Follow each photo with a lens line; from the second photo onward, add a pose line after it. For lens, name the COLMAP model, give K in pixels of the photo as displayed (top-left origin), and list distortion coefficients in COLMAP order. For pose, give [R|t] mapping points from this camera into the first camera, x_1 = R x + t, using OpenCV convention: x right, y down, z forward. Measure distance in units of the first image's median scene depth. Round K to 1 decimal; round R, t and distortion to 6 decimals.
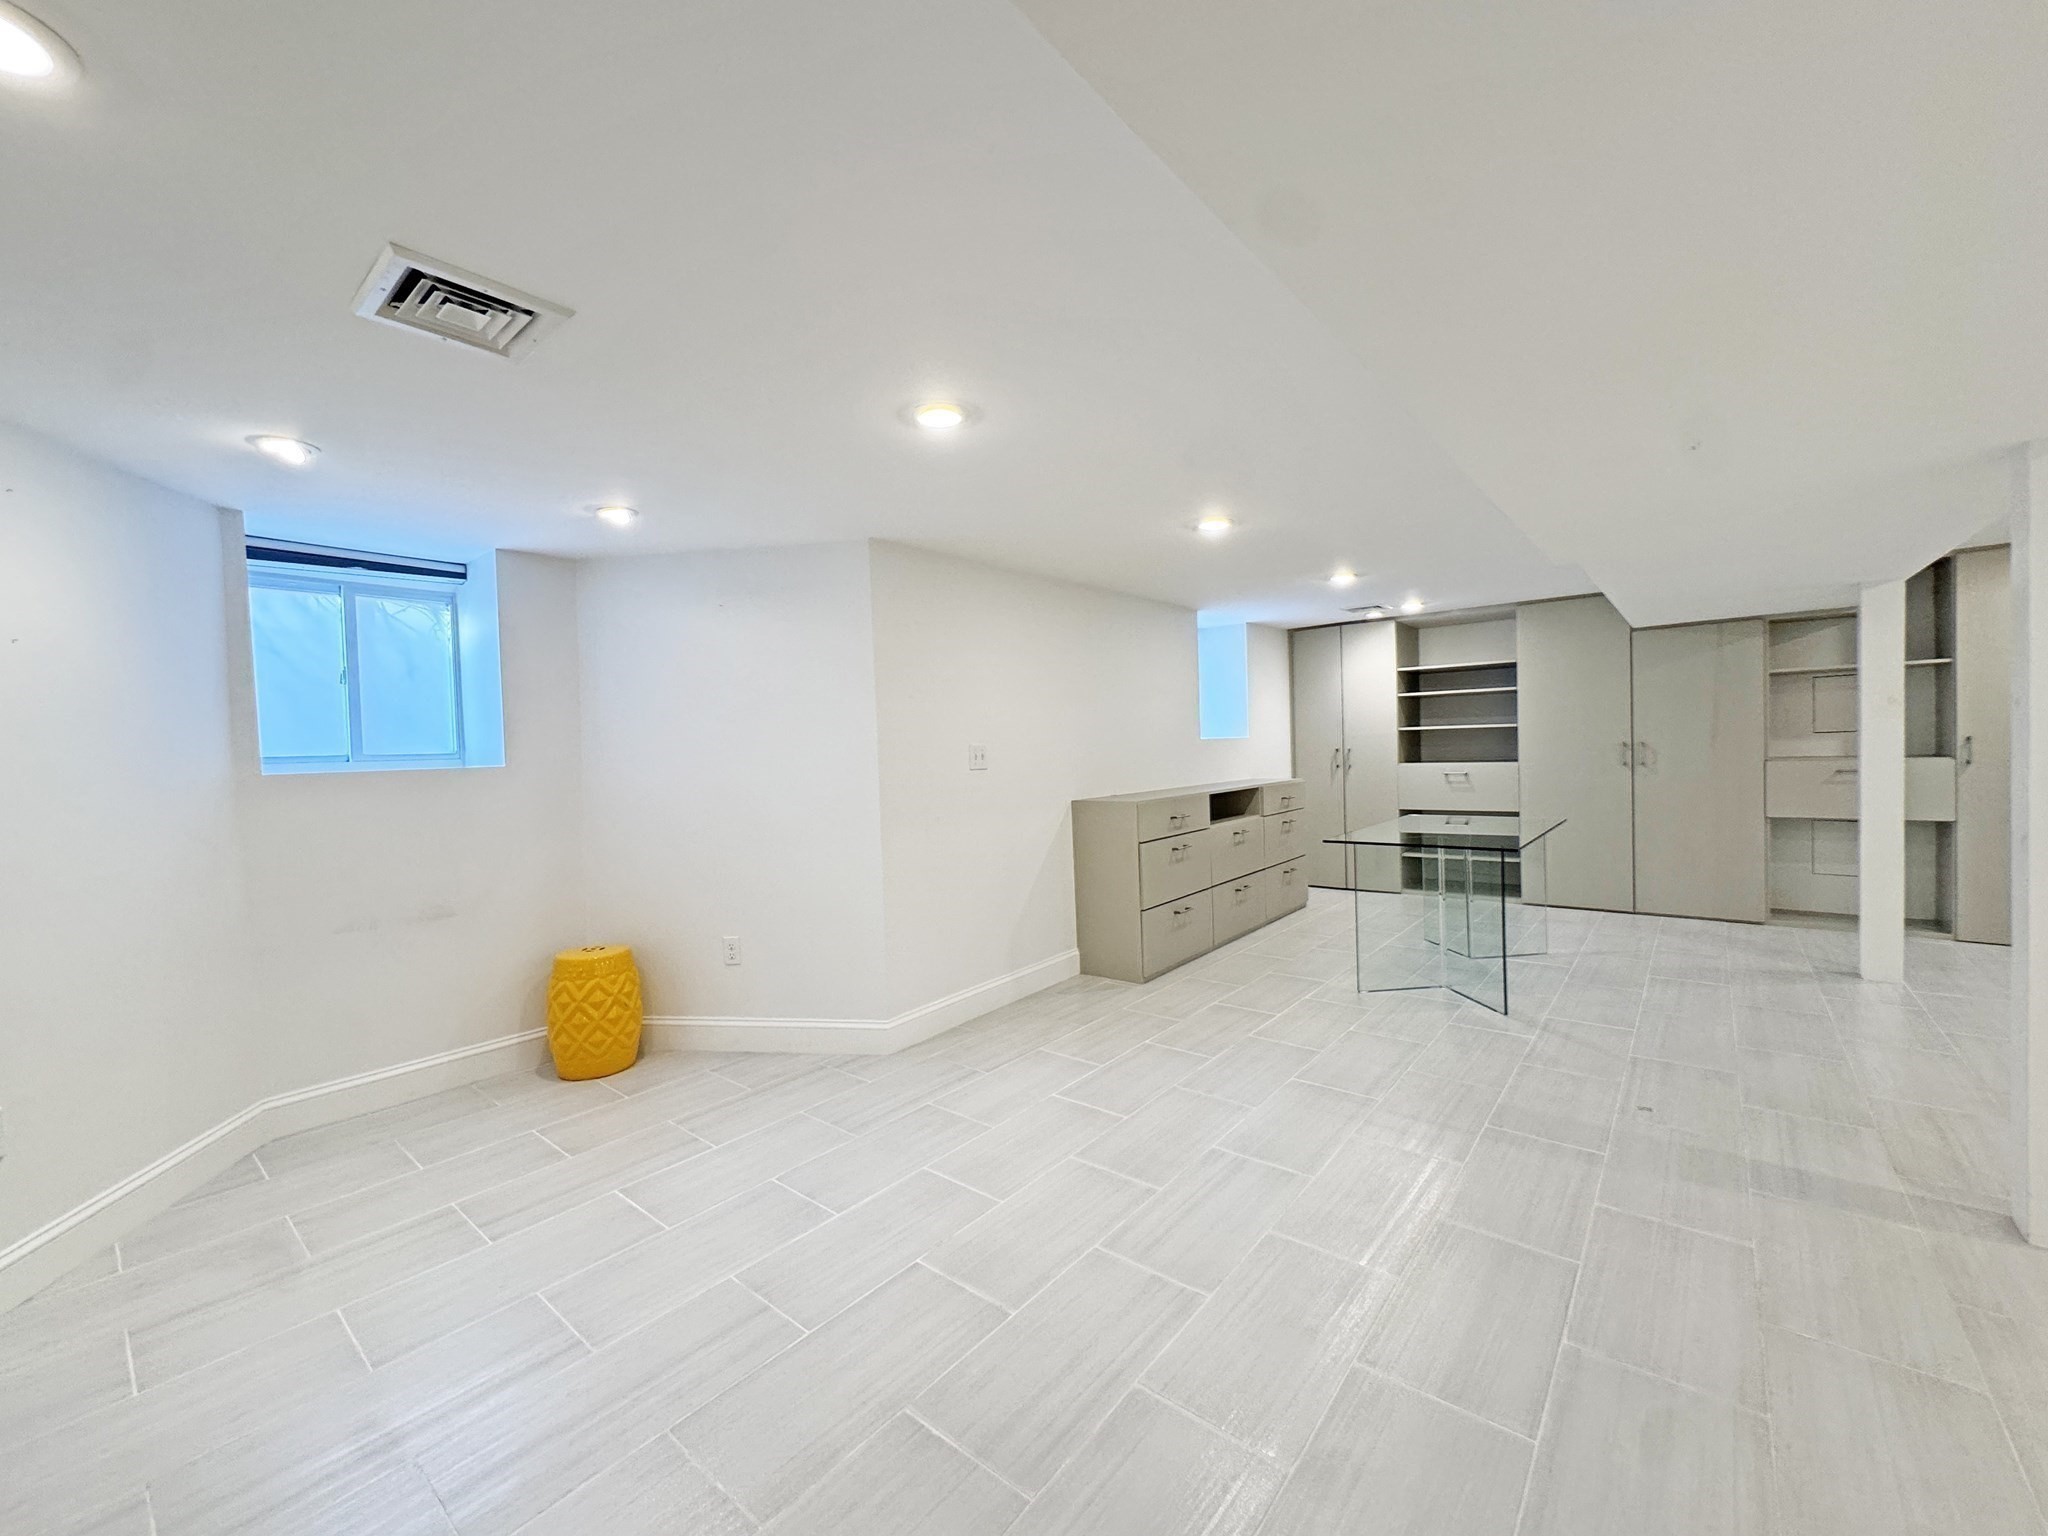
lens RADIAL K [[821.5, 0, 1024.0], [0, 821.5, 768.0], [0, 0, 1]] dist [-0.004277, 0.000719]
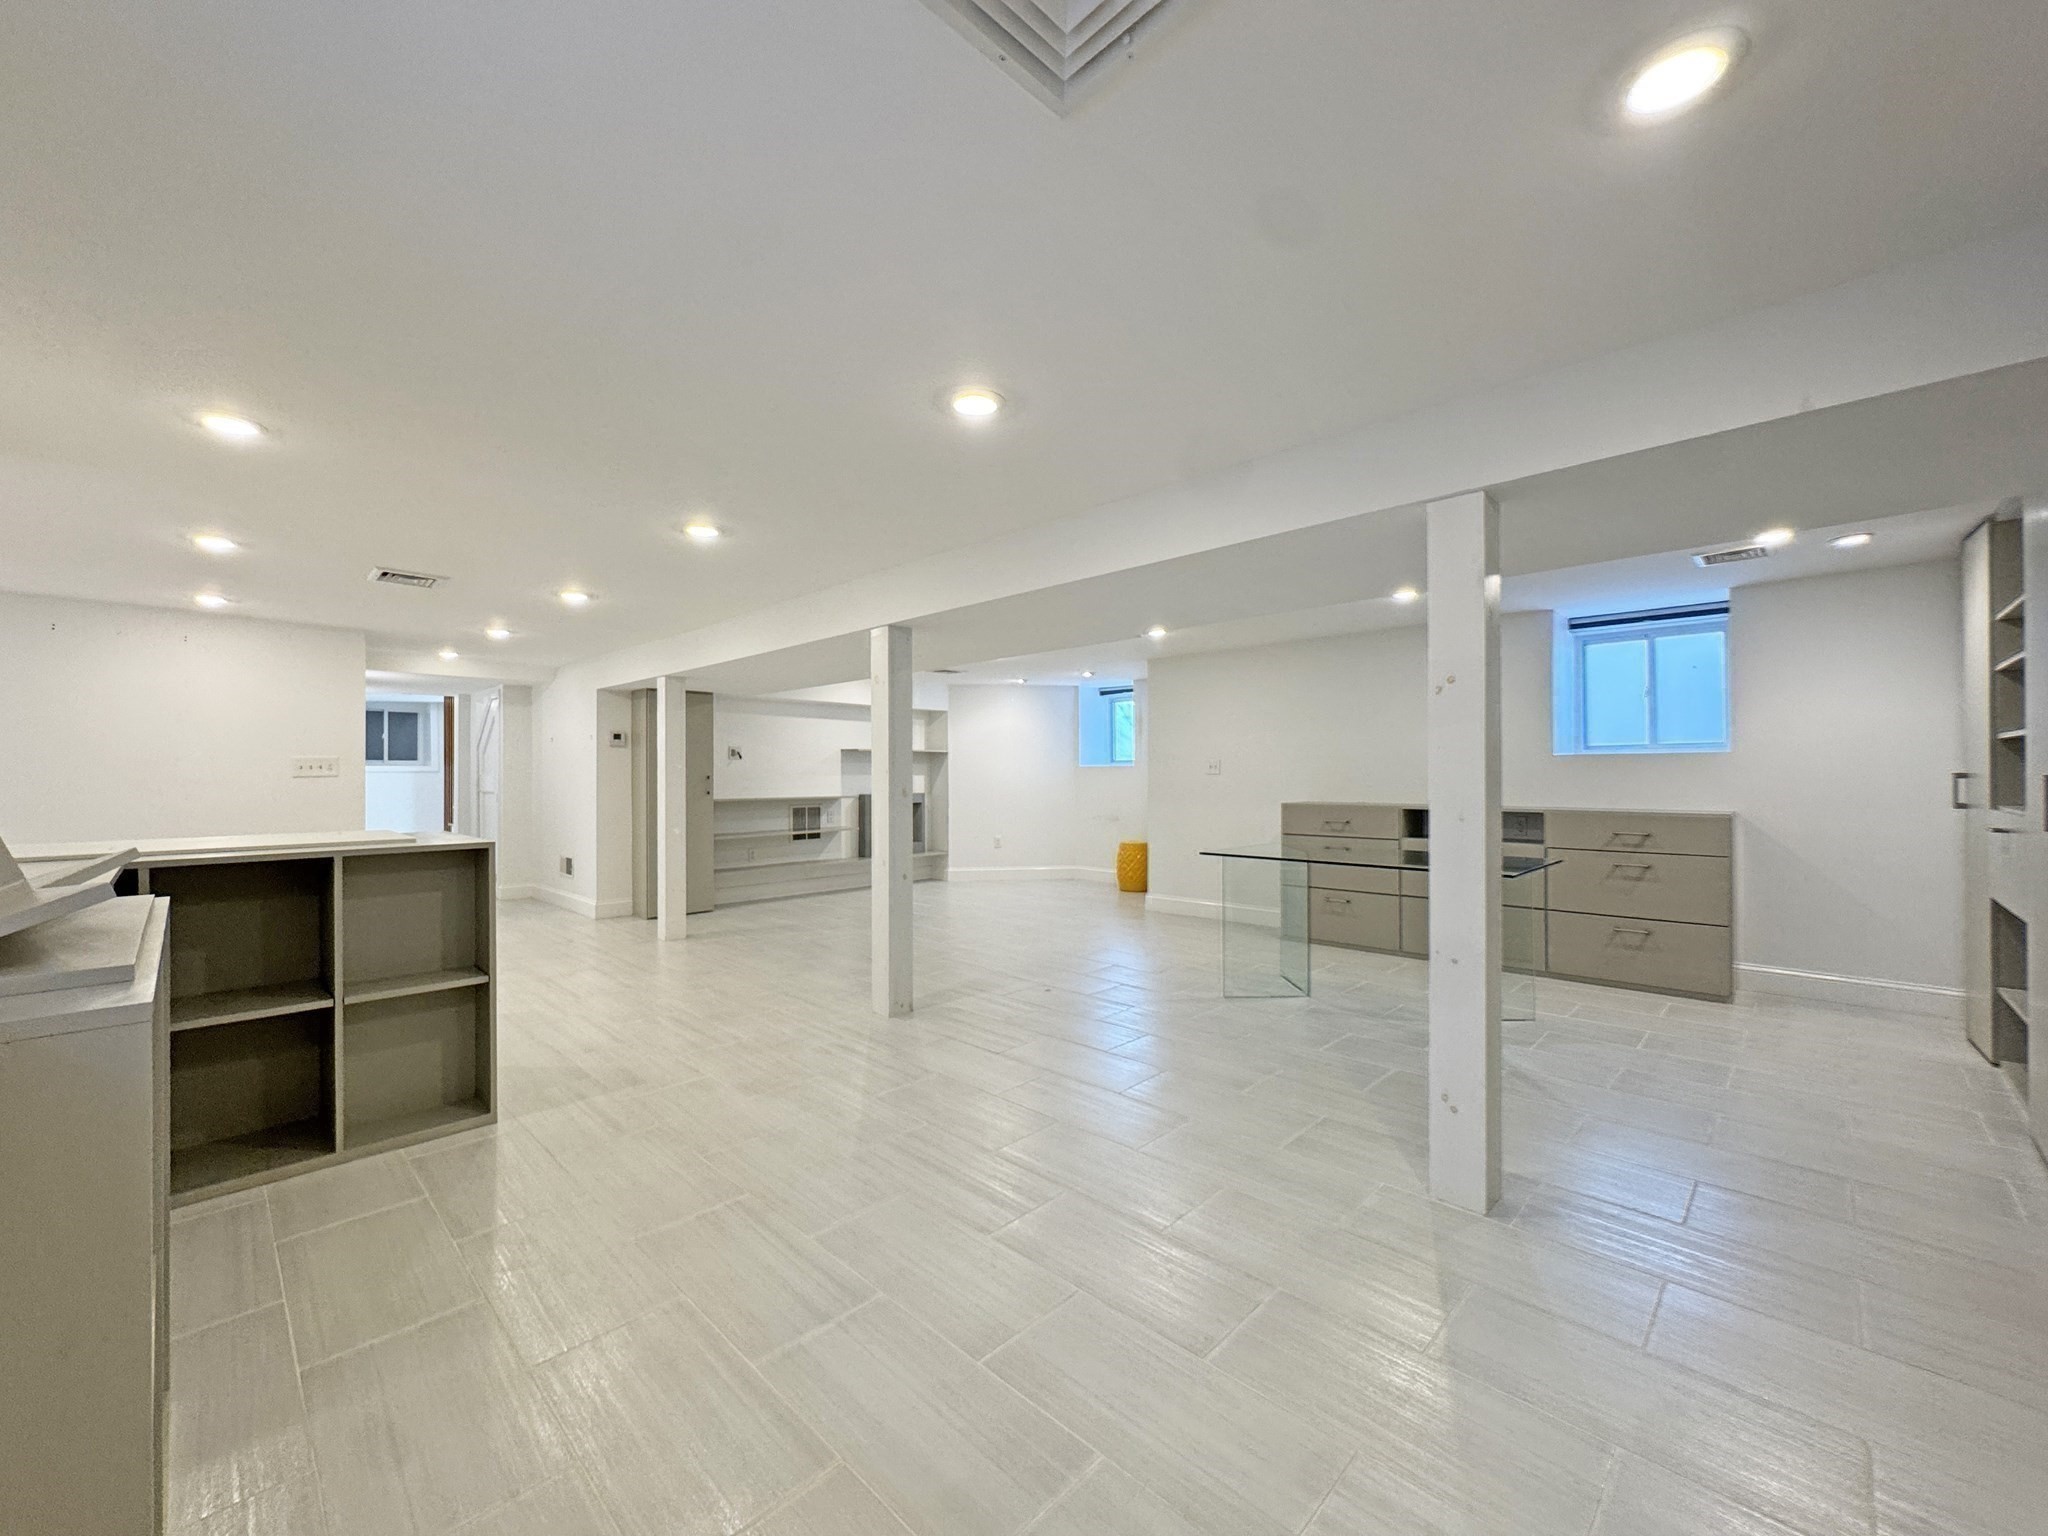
lens RADIAL K [[821.5, 0, 1024.0], [0, 821.5, 768.0], [0, 0, 1]] dist [-0.004277, 0.000719]
pose [[-0.095181, 0.020254, -0.995254, 1.451016], [-0.023957, 0.999457, 0.022631, -0.036422], [0.995172, 0.025997, -0.094644, 0.666735]]
